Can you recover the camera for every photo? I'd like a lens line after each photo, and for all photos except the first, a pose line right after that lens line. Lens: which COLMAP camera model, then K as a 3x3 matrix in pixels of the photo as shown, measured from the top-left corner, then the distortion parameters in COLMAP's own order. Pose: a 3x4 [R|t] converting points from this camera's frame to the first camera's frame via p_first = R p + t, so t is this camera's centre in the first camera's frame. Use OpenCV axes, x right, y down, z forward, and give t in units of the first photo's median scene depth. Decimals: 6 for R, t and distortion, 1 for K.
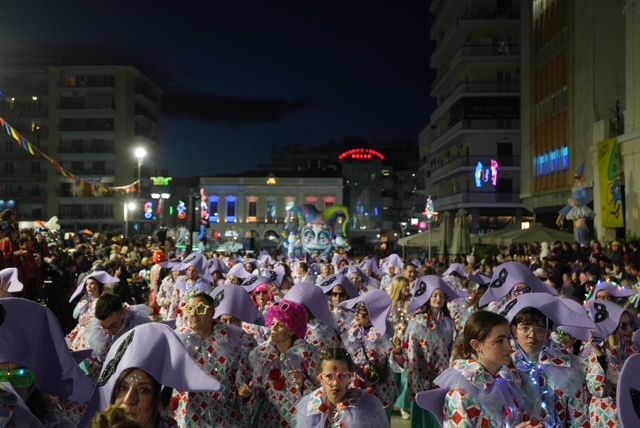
lens RADIAL K [[639.7, 0, 320.0], [0, 639.7, 214.0], [0, 0, 1]] dist [-0.022007, 0.005536]
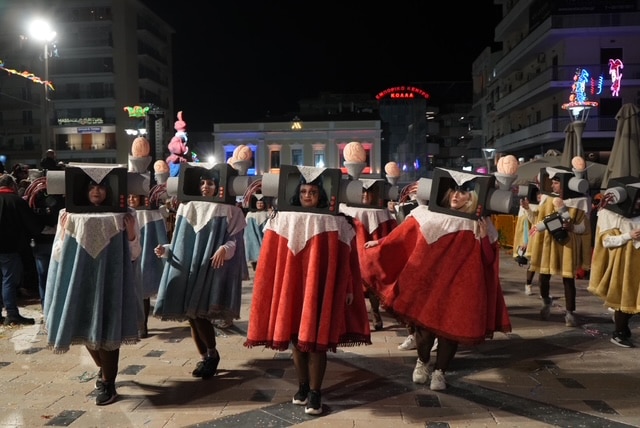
lens RADIAL K [[620.4, 0, 320.0], [0, 620.4, 214.0], [0, 0, 1]] dist [-0.007643, 0.007402]
pose [[0.998256, -0.015445, -0.056980, 0.000651], [0.018870, 0.998017, 0.060055, 0.022630], [0.055939, -0.061026, 0.996567, 0.236119]]
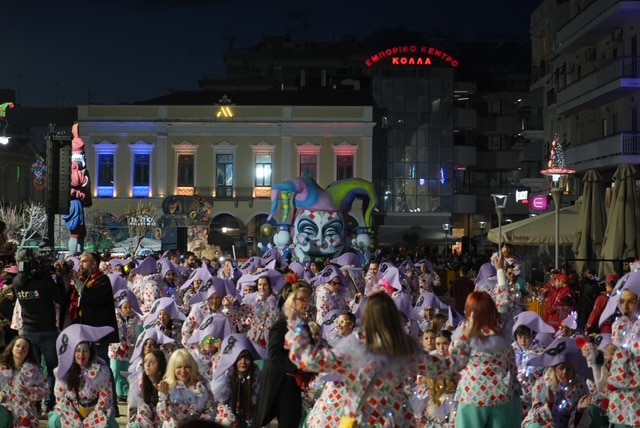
lens RADIAL K [[1300.9, 0, 320.0], [0, 1300.9, 214.0], [0, 0, 1]] dist [-0.071659, 0.032312]
pose [[0.999982, 0.000300, -0.005941, 0.002205], [-0.000164, 0.999736, 0.022978, 0.003731], [0.005947, -0.022977, 0.999718, 0.025572]]
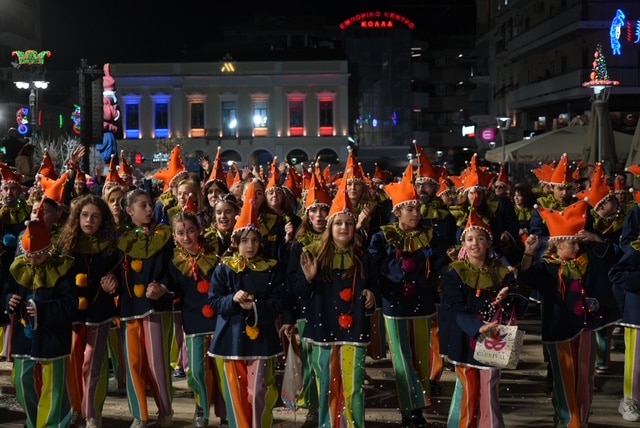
lens RADIAL K [[948.4, 0, 320.0], [0, 948.4, 214.0], [0, 0, 1]] dist [-0.015546, -0.023142]
pose [[0.999427, -0.022155, 0.025584, -0.021975], [0.019873, 0.996076, 0.086245, 0.013584], [-0.027394, -0.085687, 0.995945, 0.147561]]
